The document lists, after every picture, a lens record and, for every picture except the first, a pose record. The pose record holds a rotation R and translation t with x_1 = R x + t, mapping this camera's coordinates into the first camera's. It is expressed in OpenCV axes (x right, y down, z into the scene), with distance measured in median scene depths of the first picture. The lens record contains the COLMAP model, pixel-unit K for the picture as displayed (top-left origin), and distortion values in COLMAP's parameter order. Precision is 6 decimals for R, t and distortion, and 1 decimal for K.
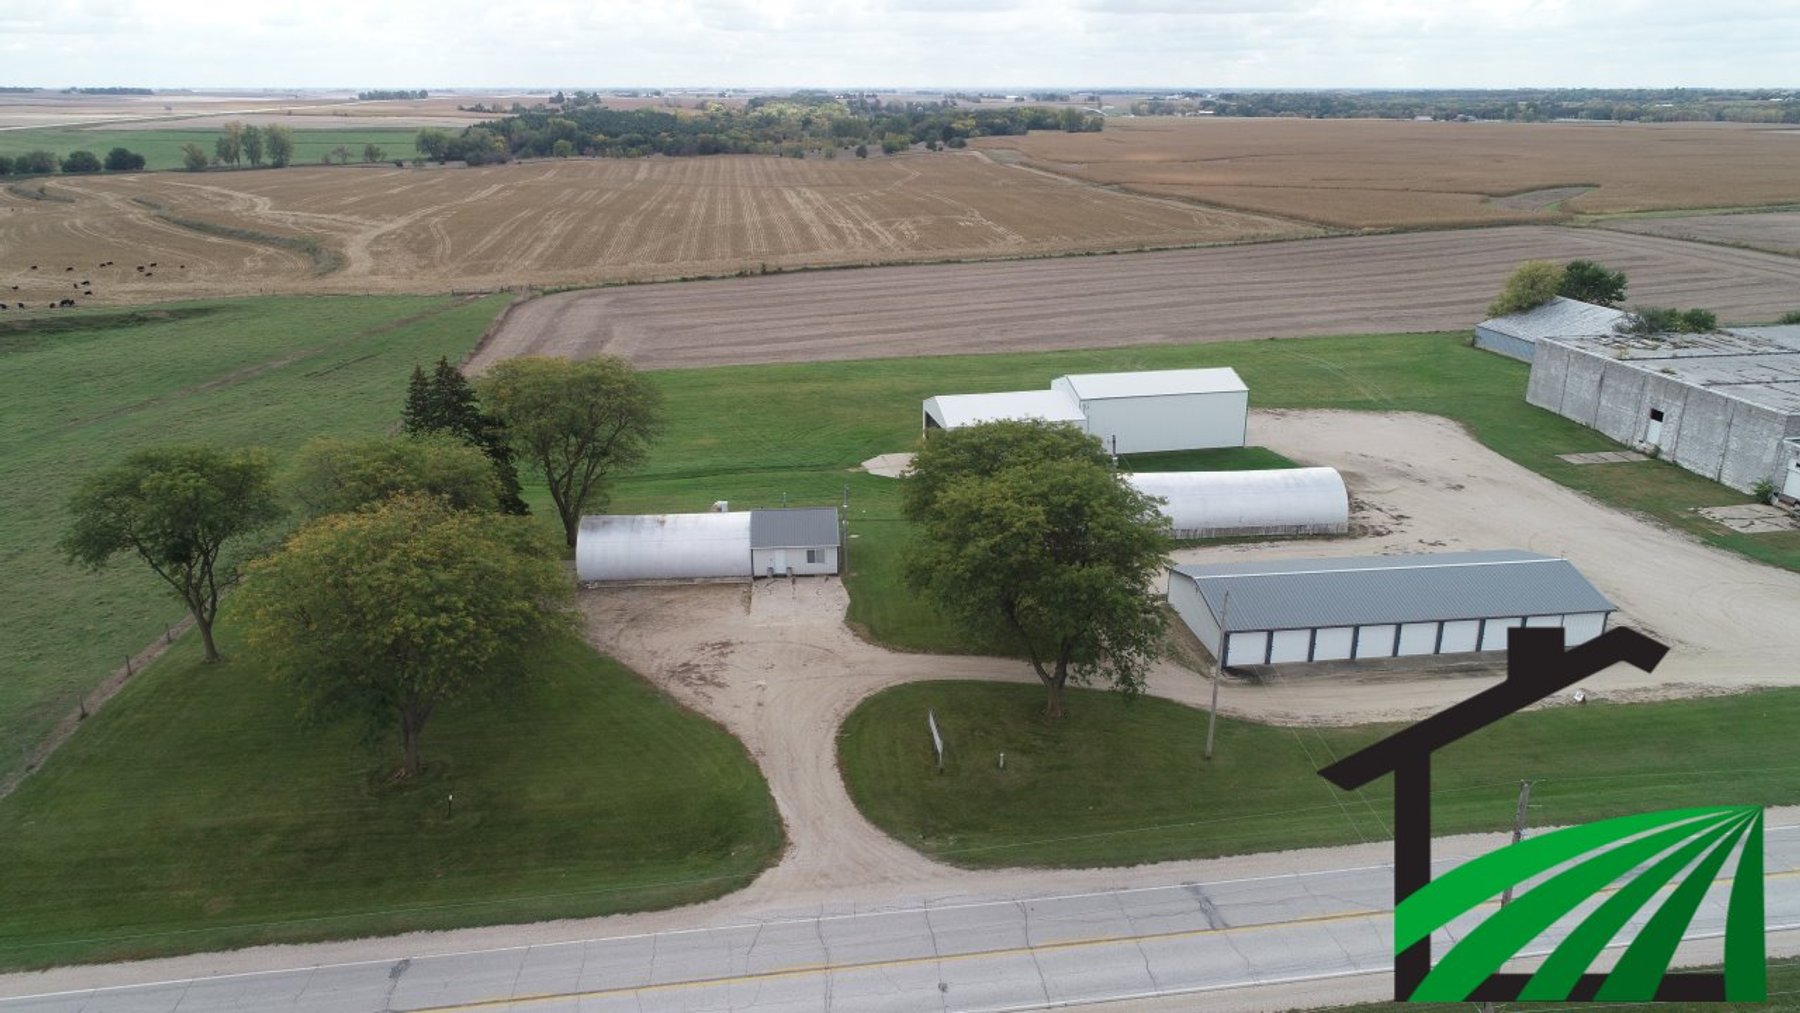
lens RADIAL K [[1217.5, 0, 900.3], [0, 1217.5, 504.5], [0, 0, 1]] dist [-0.000215, 0.001700]
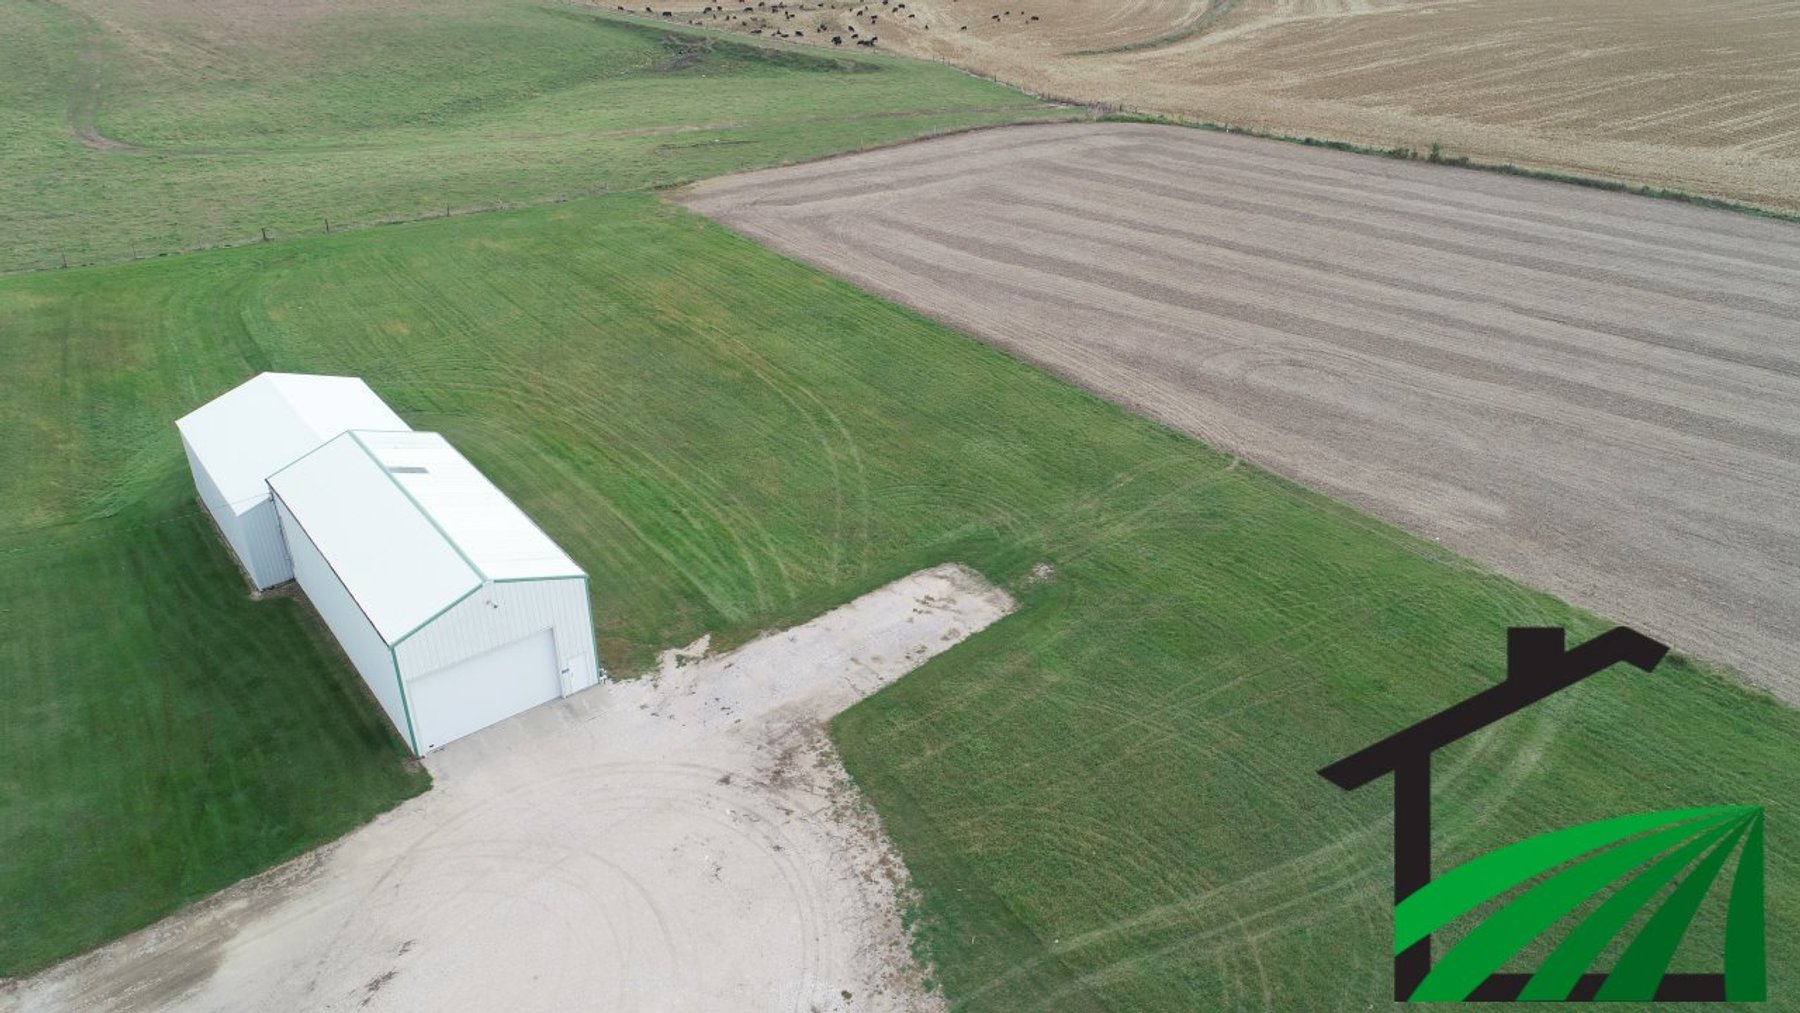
lens RADIAL K [[1217.5, 0, 893.8], [0, 1217.5, 510.5], [0, 0, 1]] dist [-0.000215, 0.001700]
pose [[0.434048, 0.443955, -0.783904, 0.605876], [-0.298835, 0.891830, 0.339612, -0.293700], [0.849882, 0.086850, 0.519767, 0.856422]]
